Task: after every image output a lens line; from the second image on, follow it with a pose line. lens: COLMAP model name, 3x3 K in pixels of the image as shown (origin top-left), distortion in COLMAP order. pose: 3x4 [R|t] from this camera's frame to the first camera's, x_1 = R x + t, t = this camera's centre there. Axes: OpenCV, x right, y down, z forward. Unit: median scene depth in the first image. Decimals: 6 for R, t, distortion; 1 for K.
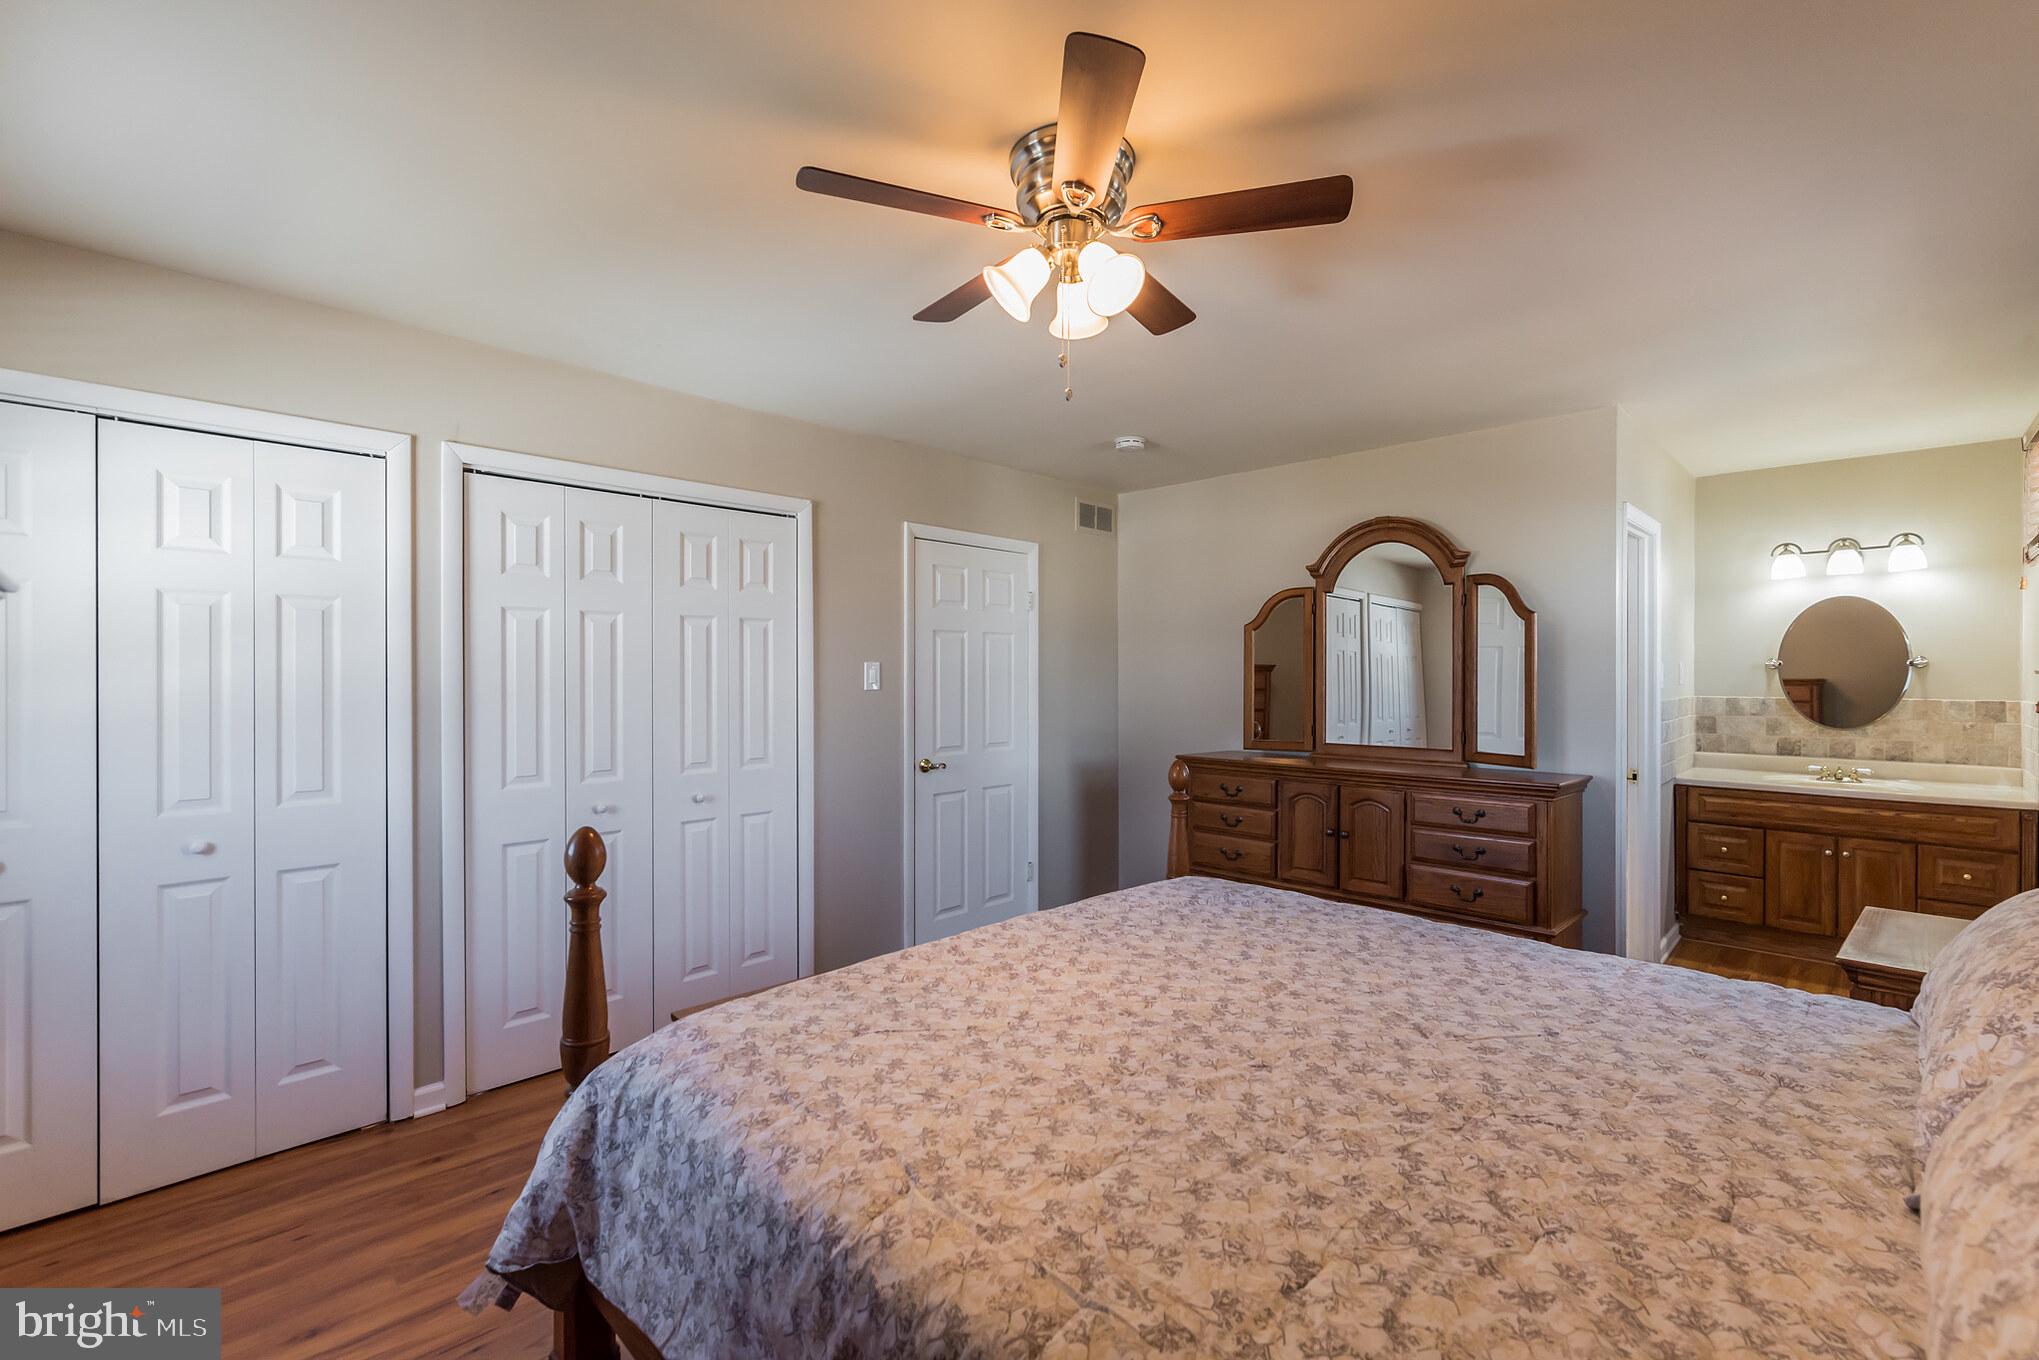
lens RADIAL K [[882.7, 0, 1031.4], [0, 882.7, 683.5], [0, 0, 1]] dist [0.000854, -0.000389]
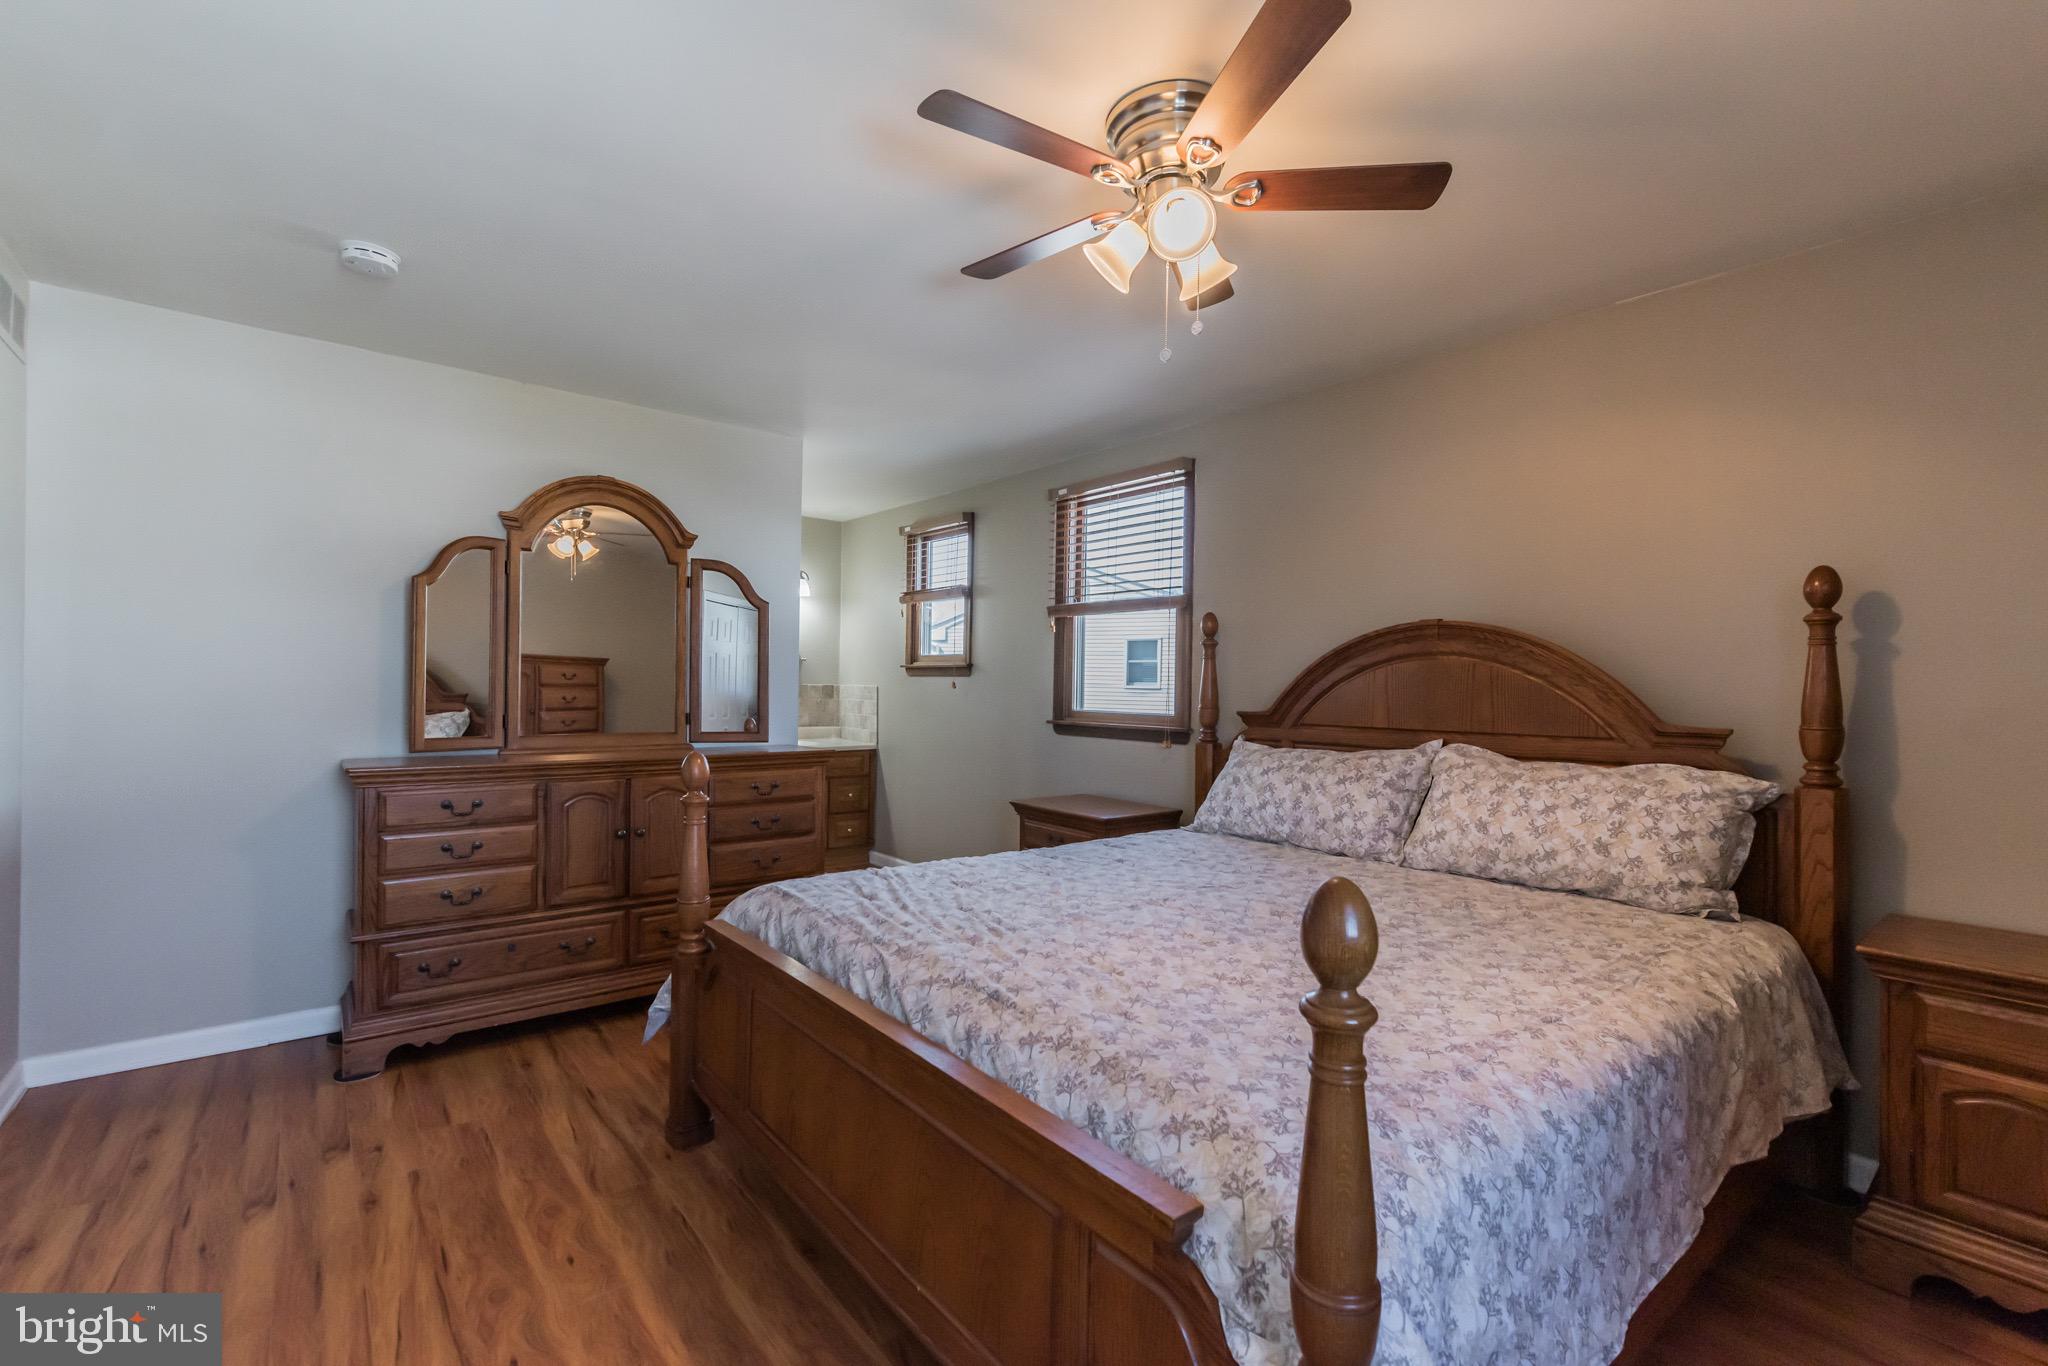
lens RADIAL K [[882.1, 0, 1033.7], [0, 882.1, 691.3], [0, 0, 1]] dist [-0.001180, -0.000080]
pose [[0.114555, -0.005240, 0.993403, -0.467510], [-0.003203, 0.999979, 0.005644, 0.023264], [-0.993412, -0.003829, 0.114536, 0.502725]]
